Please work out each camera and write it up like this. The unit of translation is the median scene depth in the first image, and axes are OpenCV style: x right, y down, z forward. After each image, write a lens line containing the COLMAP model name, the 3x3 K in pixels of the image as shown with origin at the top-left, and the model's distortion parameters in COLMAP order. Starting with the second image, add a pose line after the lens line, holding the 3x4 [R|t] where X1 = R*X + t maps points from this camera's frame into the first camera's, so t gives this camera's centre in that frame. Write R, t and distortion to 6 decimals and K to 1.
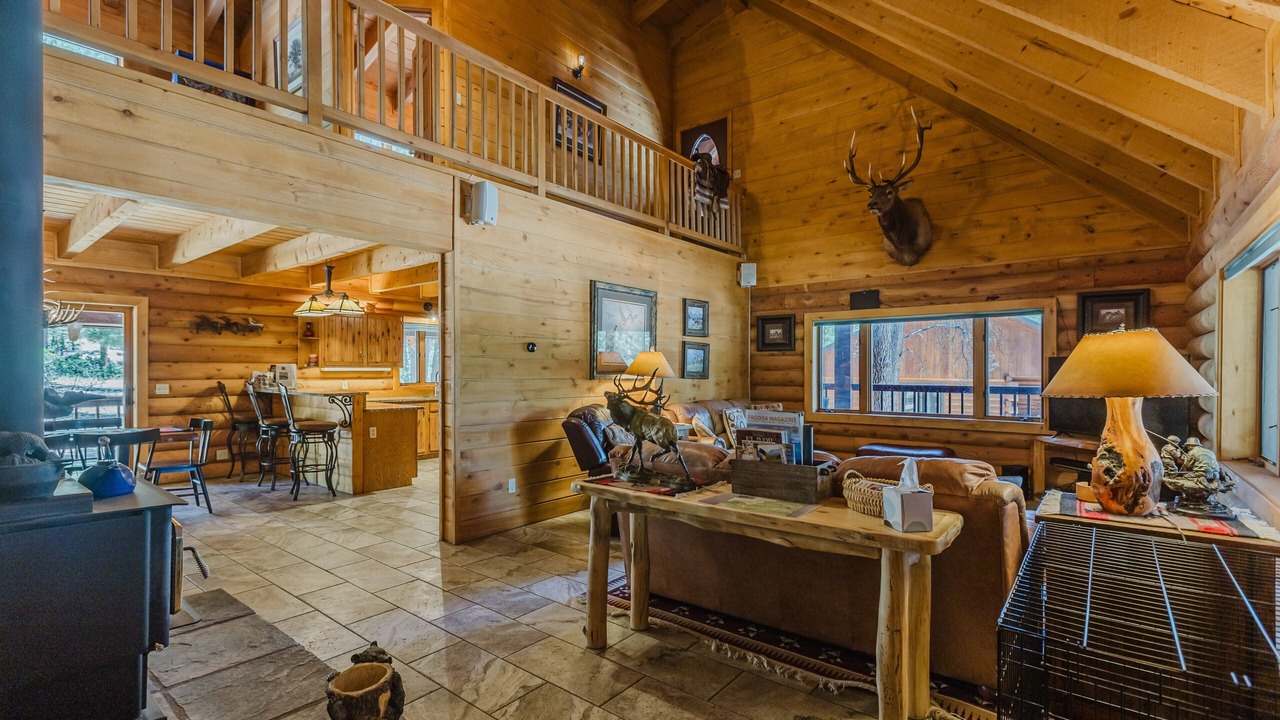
lens RADIAL K [[575.7, 0, 636.4], [0, 575.7, 369.1], [0, 0, 1]] dist [0.000287, 0.000013]
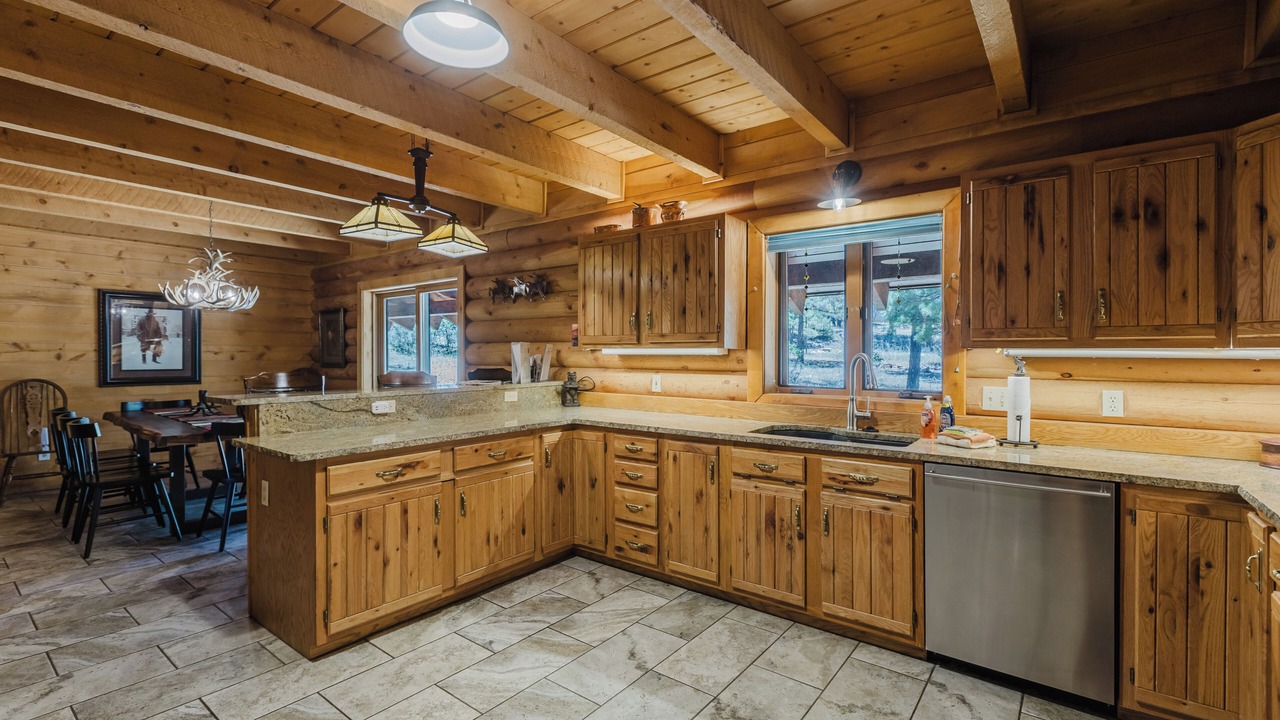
lens RADIAL K [[575.7, 0, 628.1], [0, 575.7, 353.5], [0, 0, 1]] dist [0.000287, 0.000013]
pose [[-0.003913, -0.001527, -0.999991, -0.011931], [-0.002756, 0.999995, -0.001516, 0.003104], [0.999989, 0.002750, -0.003918, 1.080864]]
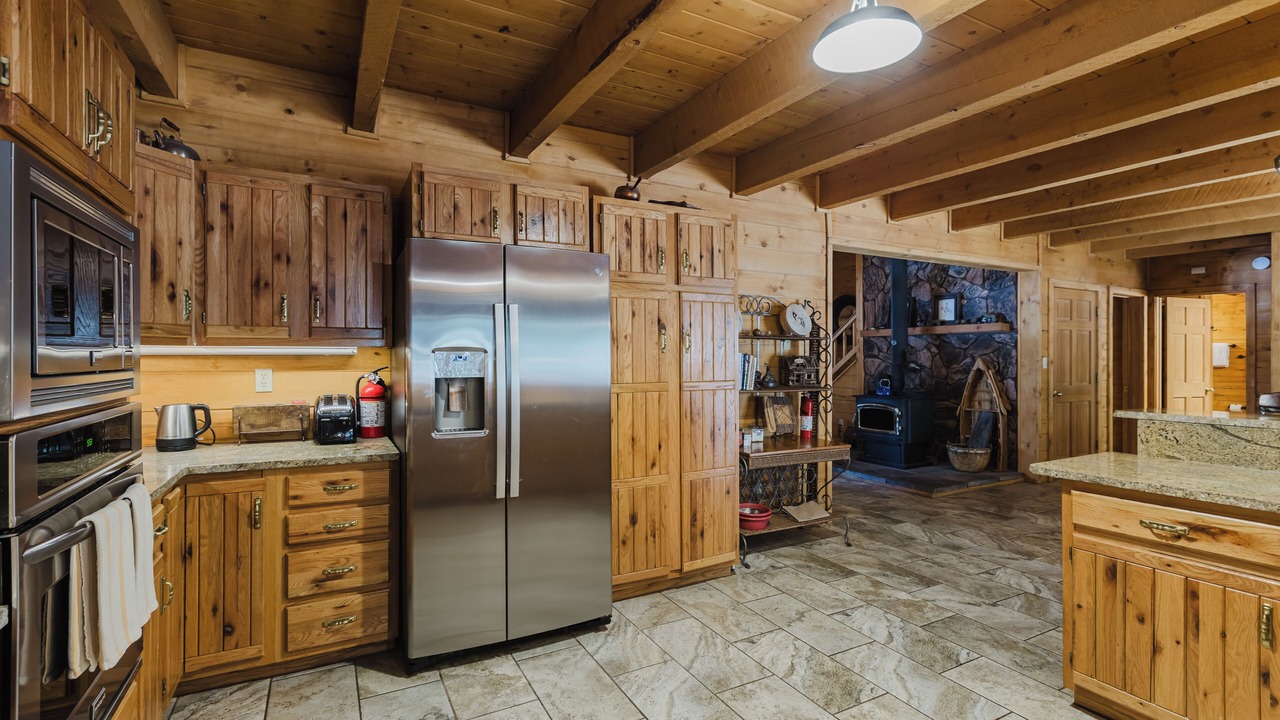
lens RADIAL K [[575.7, 0, 630.1], [0, 575.7, 356.9], [0, 0, 1]] dist [0.000287, 0.000013]
pose [[-0.916660, -0.003643, 0.399650, -0.527489], [-0.004046, 0.999992, -0.000164, 0.000453], [-0.399646, -0.001767, -0.916668, 1.469657]]
